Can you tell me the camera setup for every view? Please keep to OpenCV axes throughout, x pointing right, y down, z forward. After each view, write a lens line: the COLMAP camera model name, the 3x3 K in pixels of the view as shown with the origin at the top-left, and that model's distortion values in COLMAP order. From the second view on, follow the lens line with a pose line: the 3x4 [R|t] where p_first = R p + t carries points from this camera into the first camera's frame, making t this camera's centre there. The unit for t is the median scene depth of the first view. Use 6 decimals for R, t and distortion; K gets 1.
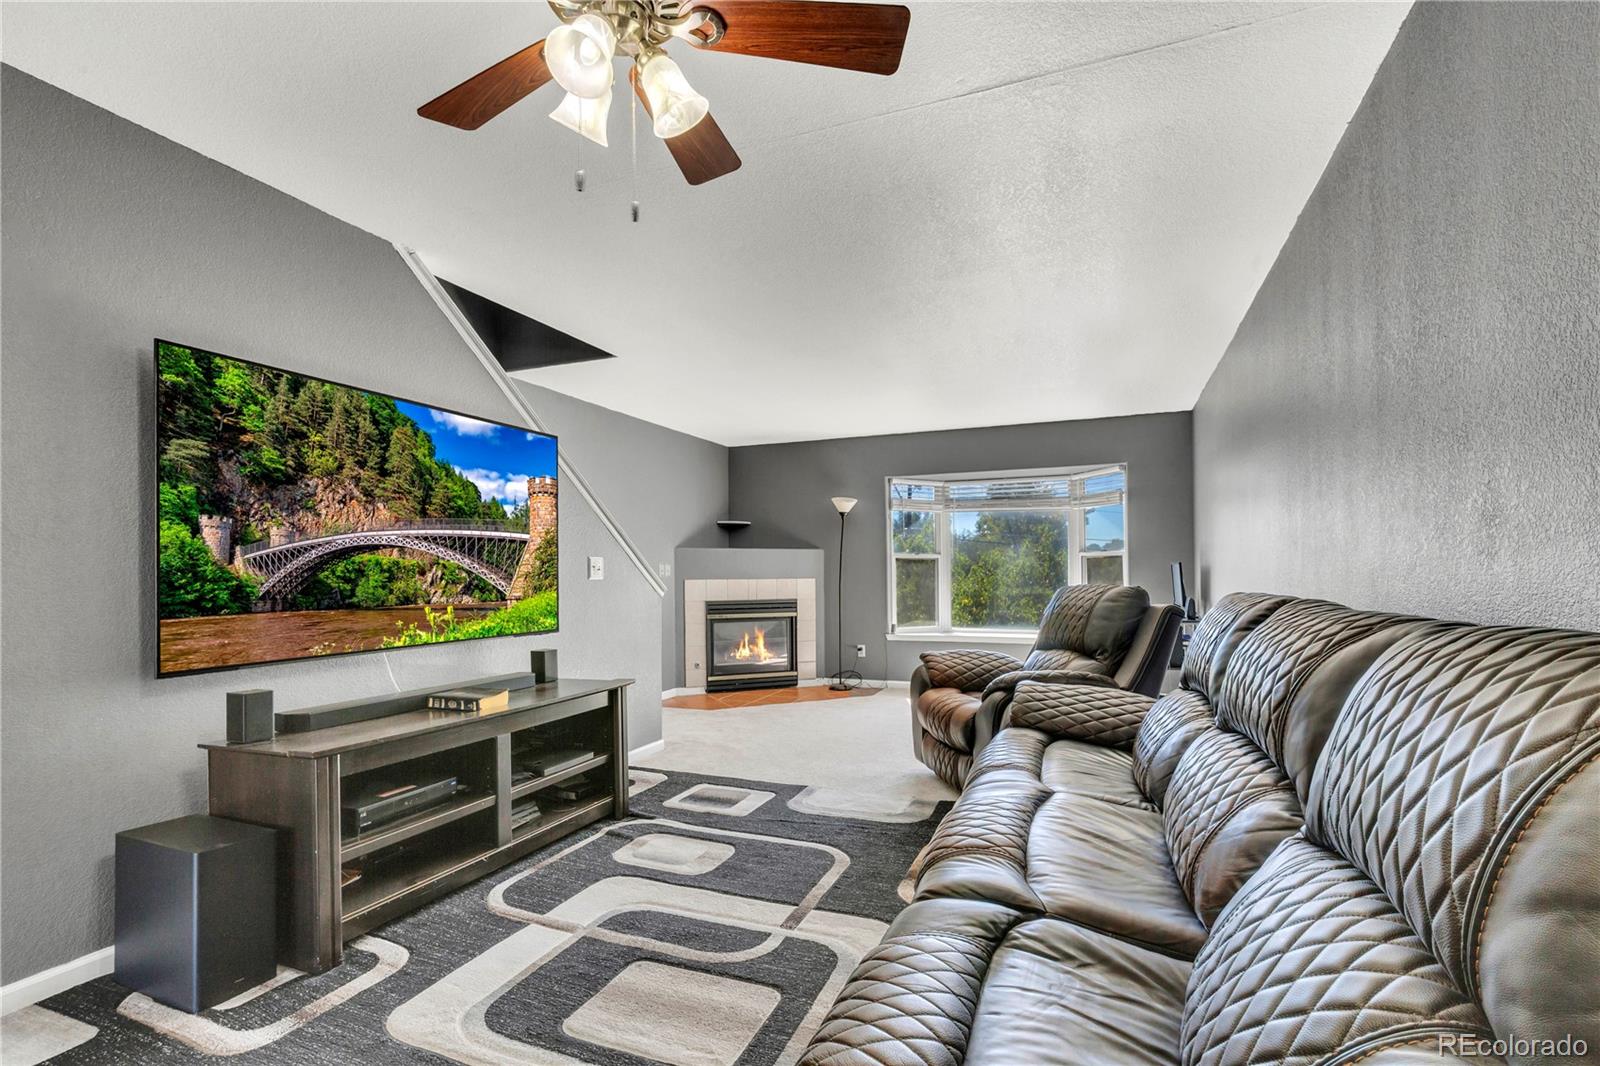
lens RADIAL K [[755.6, 0, 776.9], [0, 755.6, 570.3], [0, 0, 1]] dist [0.002638, 0.000066]
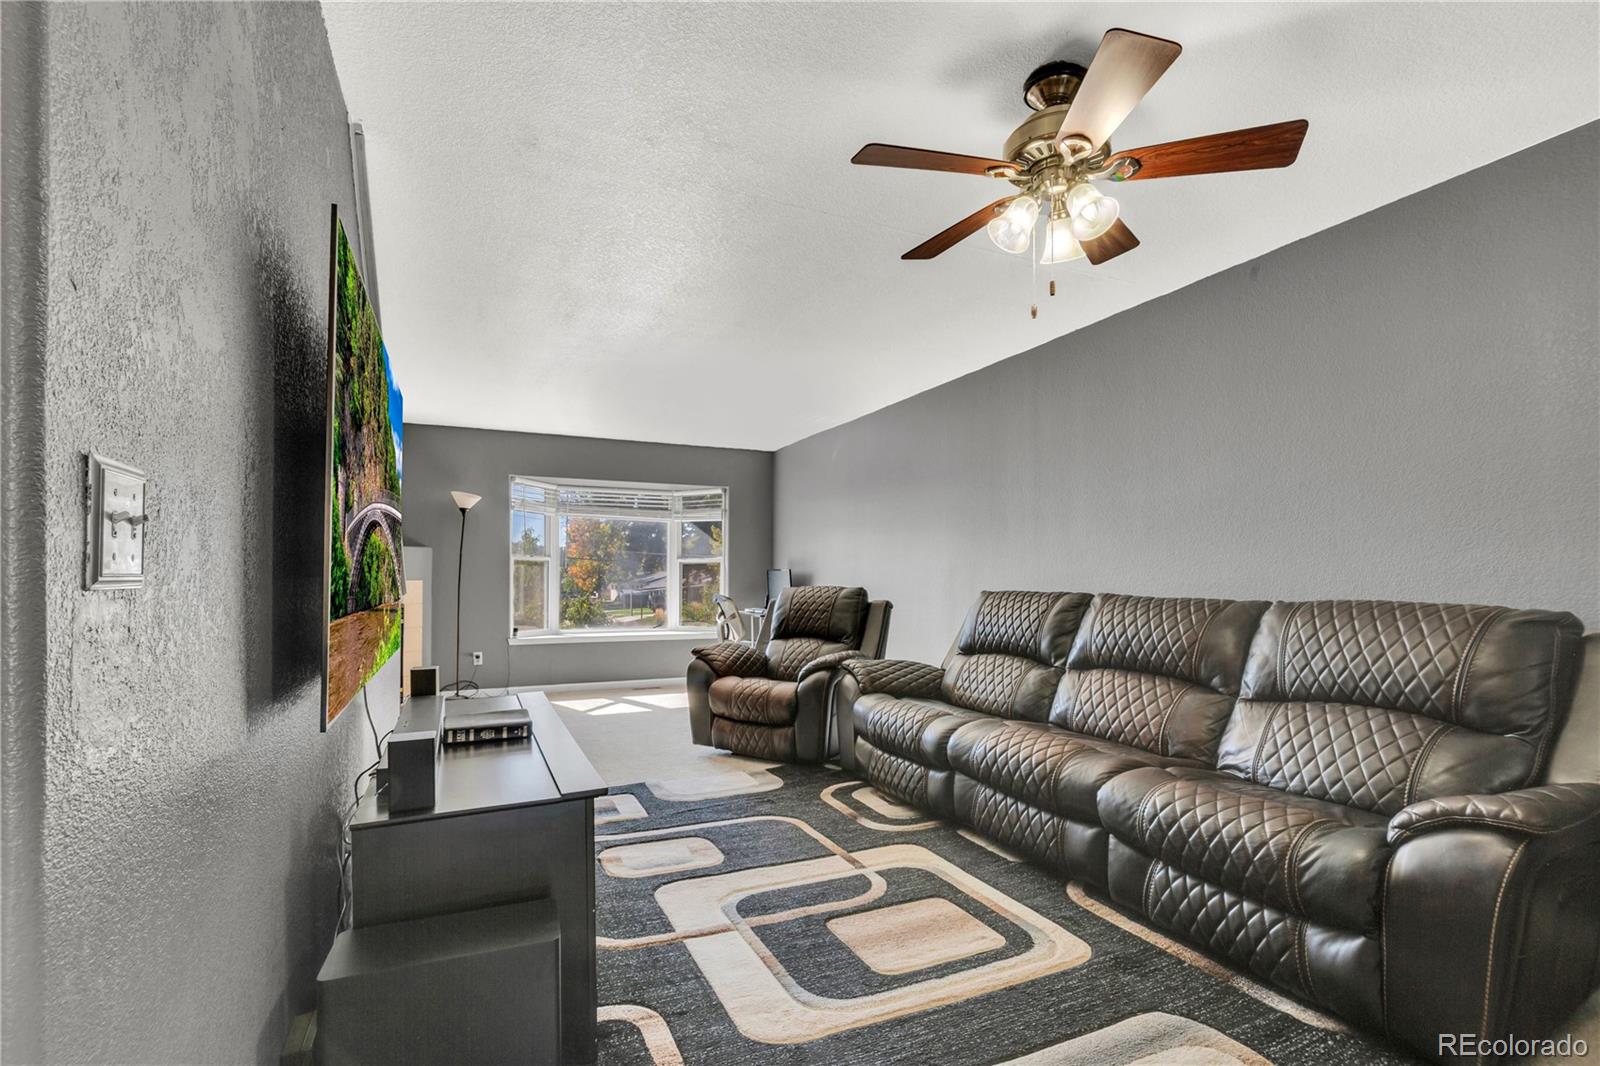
lens RADIAL K [[755.6, 0, 793.0], [0, 755.6, 575.8], [0, 0, 1]] dist [0.002638, 0.000066]
pose [[0.680233, 0.009030, 0.732941, -0.665844], [-0.011367, 0.999934, -0.001769, 0.004417], [-0.732908, -0.007128, 0.680290, 0.178379]]
